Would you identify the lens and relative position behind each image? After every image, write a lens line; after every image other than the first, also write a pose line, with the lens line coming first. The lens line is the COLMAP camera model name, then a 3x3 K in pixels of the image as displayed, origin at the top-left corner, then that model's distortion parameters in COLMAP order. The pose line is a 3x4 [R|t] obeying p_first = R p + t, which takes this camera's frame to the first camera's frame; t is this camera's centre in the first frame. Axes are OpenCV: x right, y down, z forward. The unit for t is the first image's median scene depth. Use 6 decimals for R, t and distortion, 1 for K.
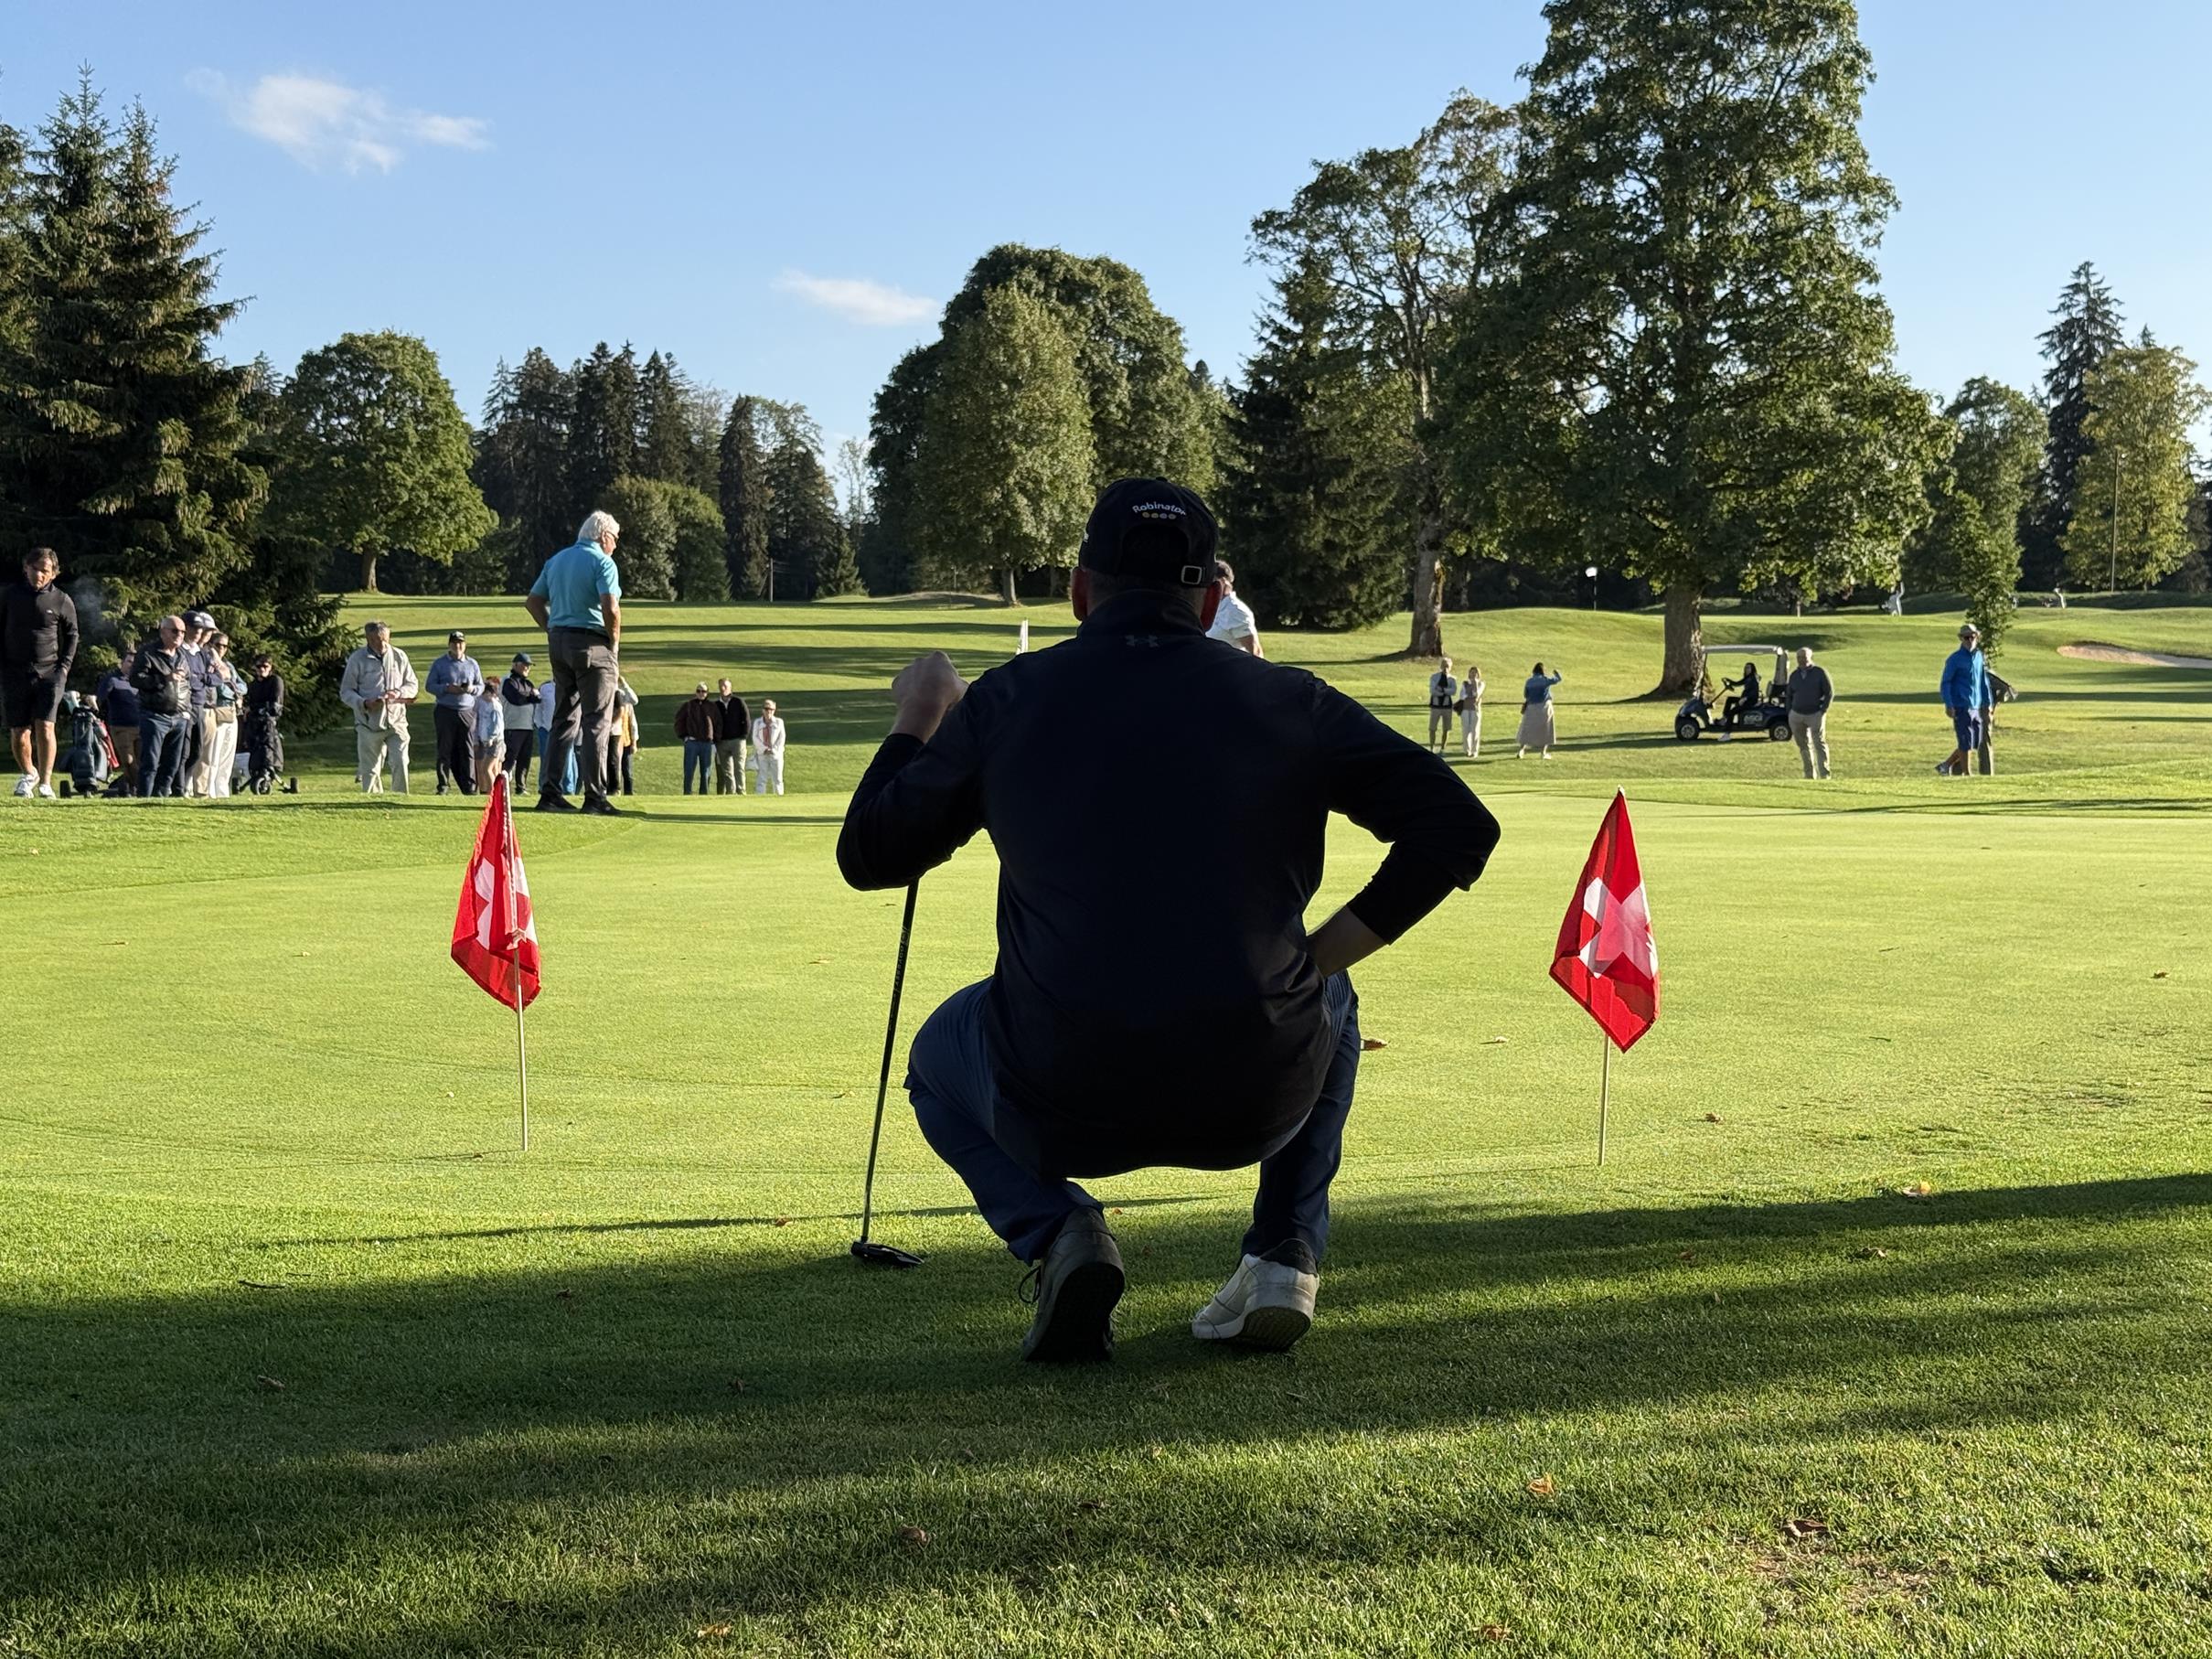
lens RADIAL K [[2994.1, 0, 1105.8], [0, 2994.1, 872.1], [0, 0, 1]] dist [0.097425, 0.000000]
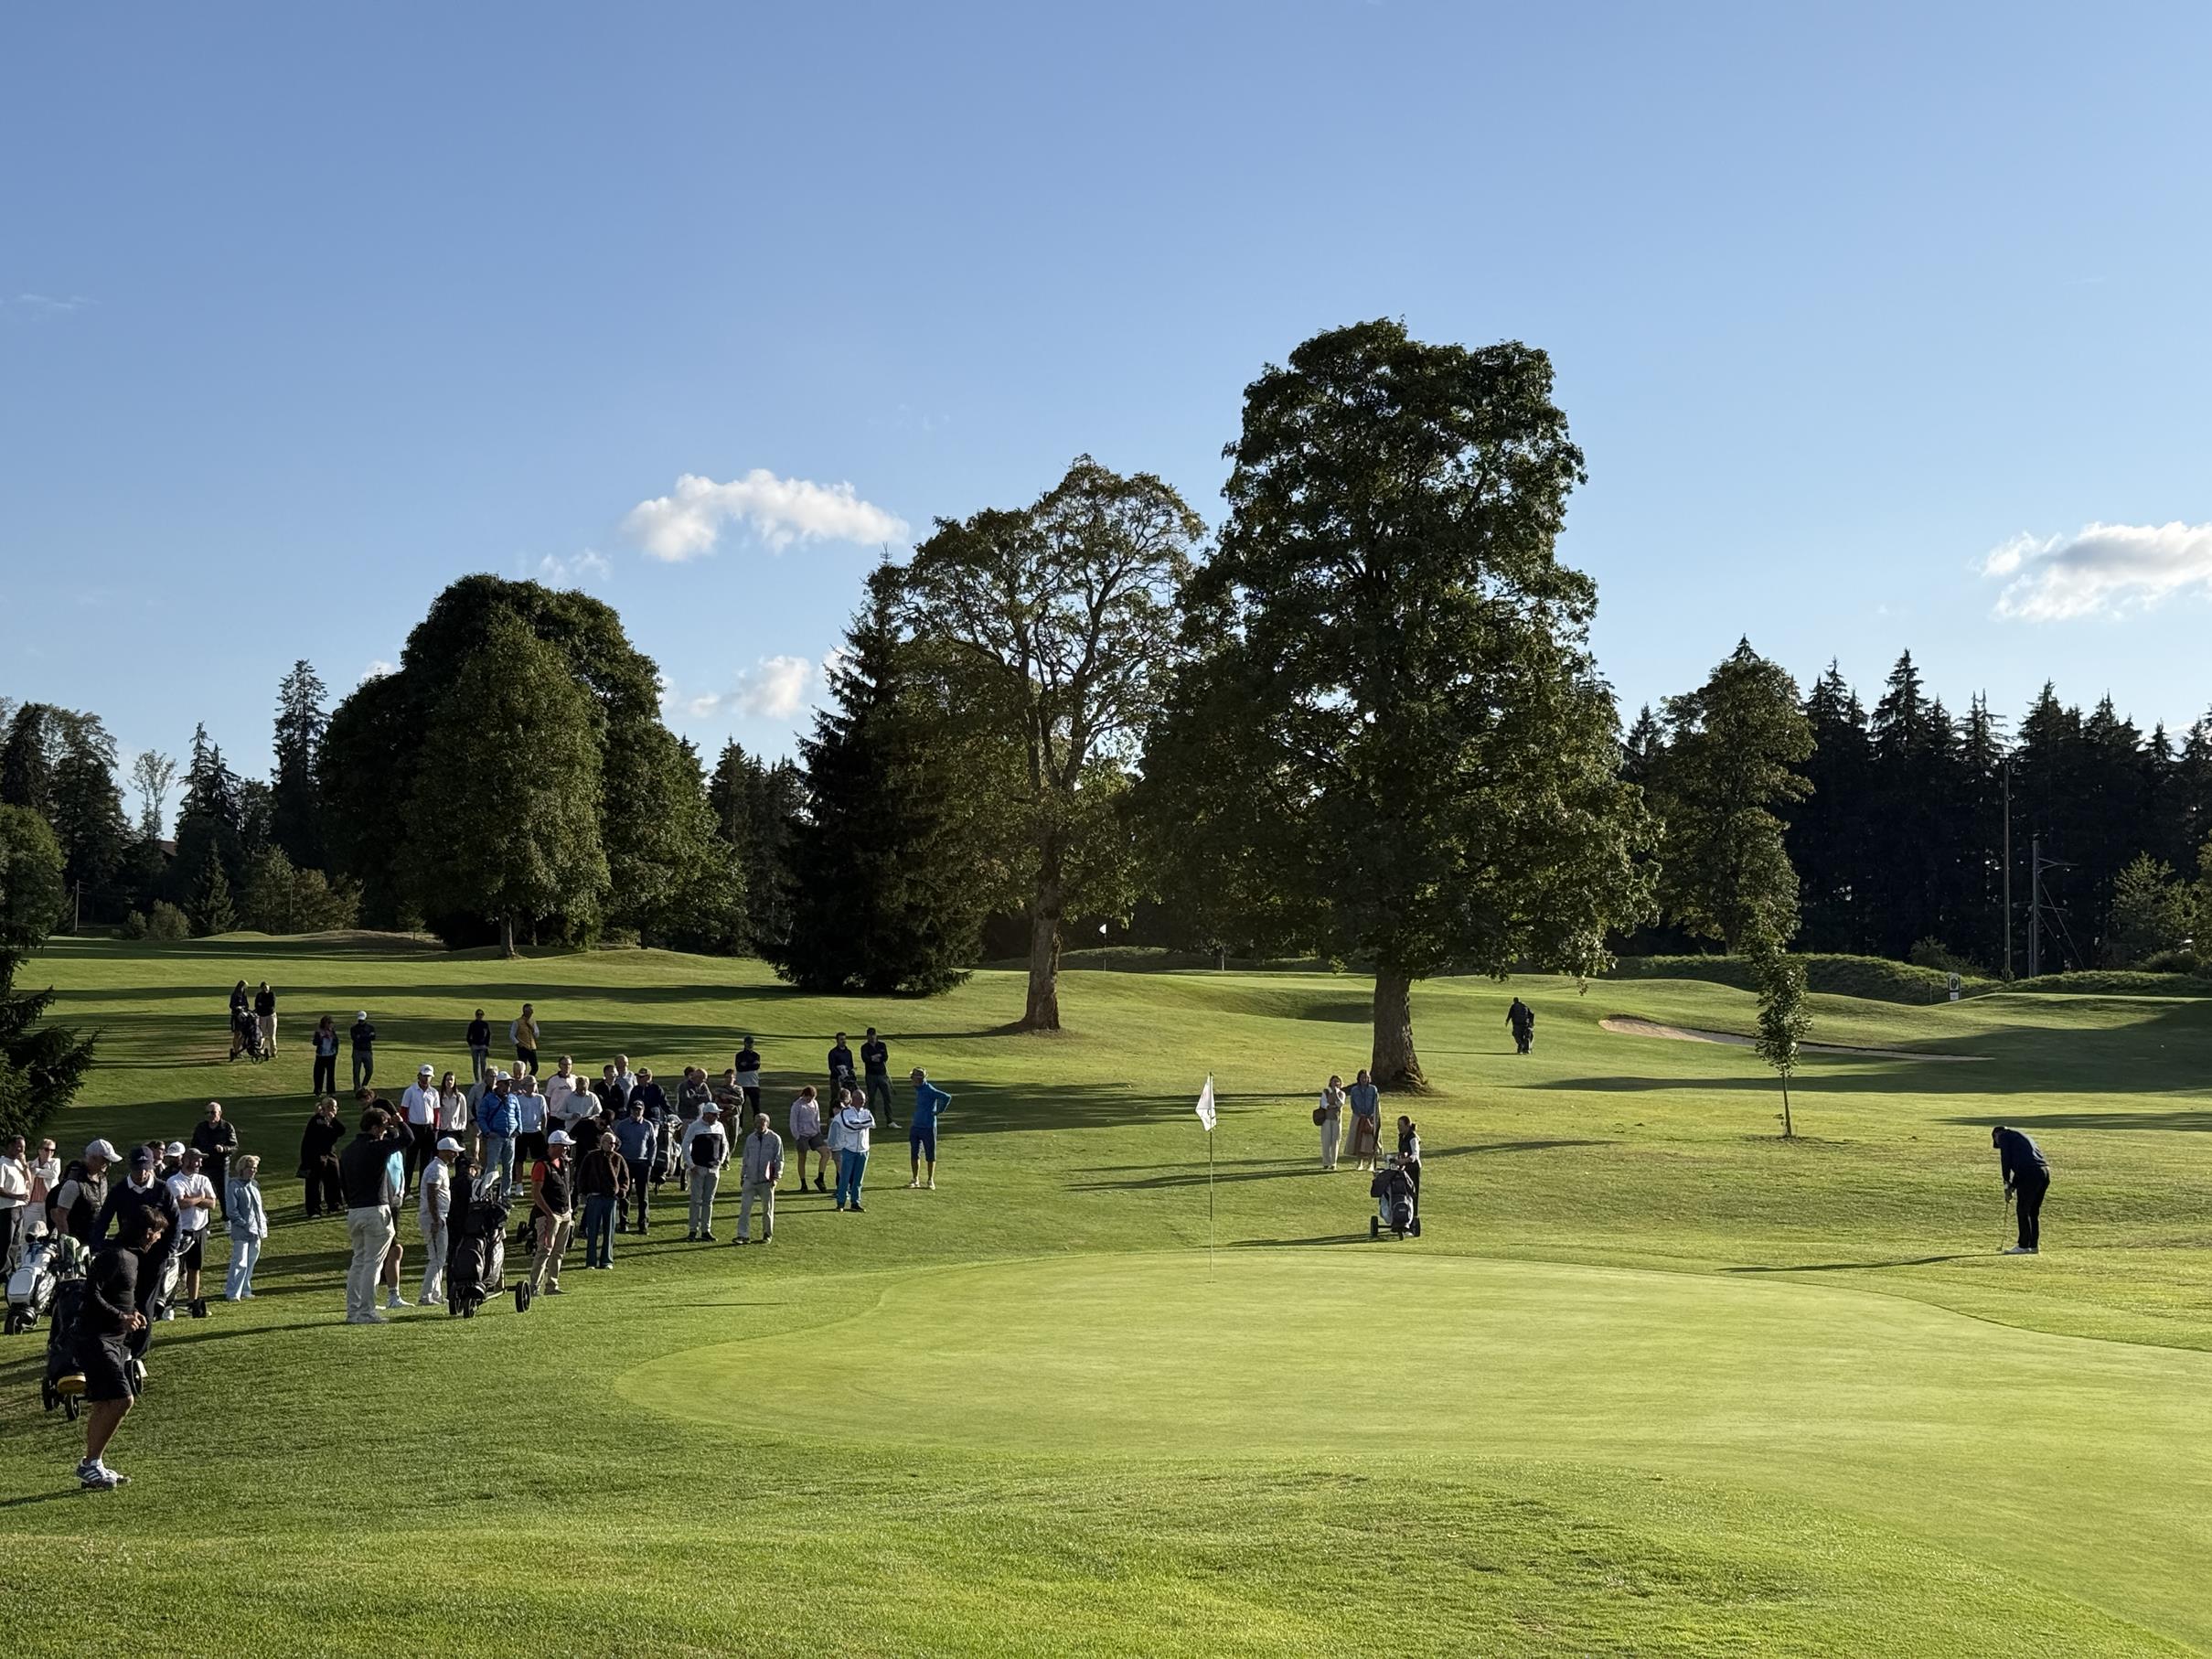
lens RADIAL K [[2994.1, 0, 1071.5], [0, 2994.1, 796.1], [0, 0, 1]] dist [0.097425, 0.000000]
pose [[0.972130, 0.026342, 0.232959, -0.110275], [0.004510, 0.991382, -0.130922, -0.020859], [-0.234400, 0.128324, 0.963633, 0.069703]]
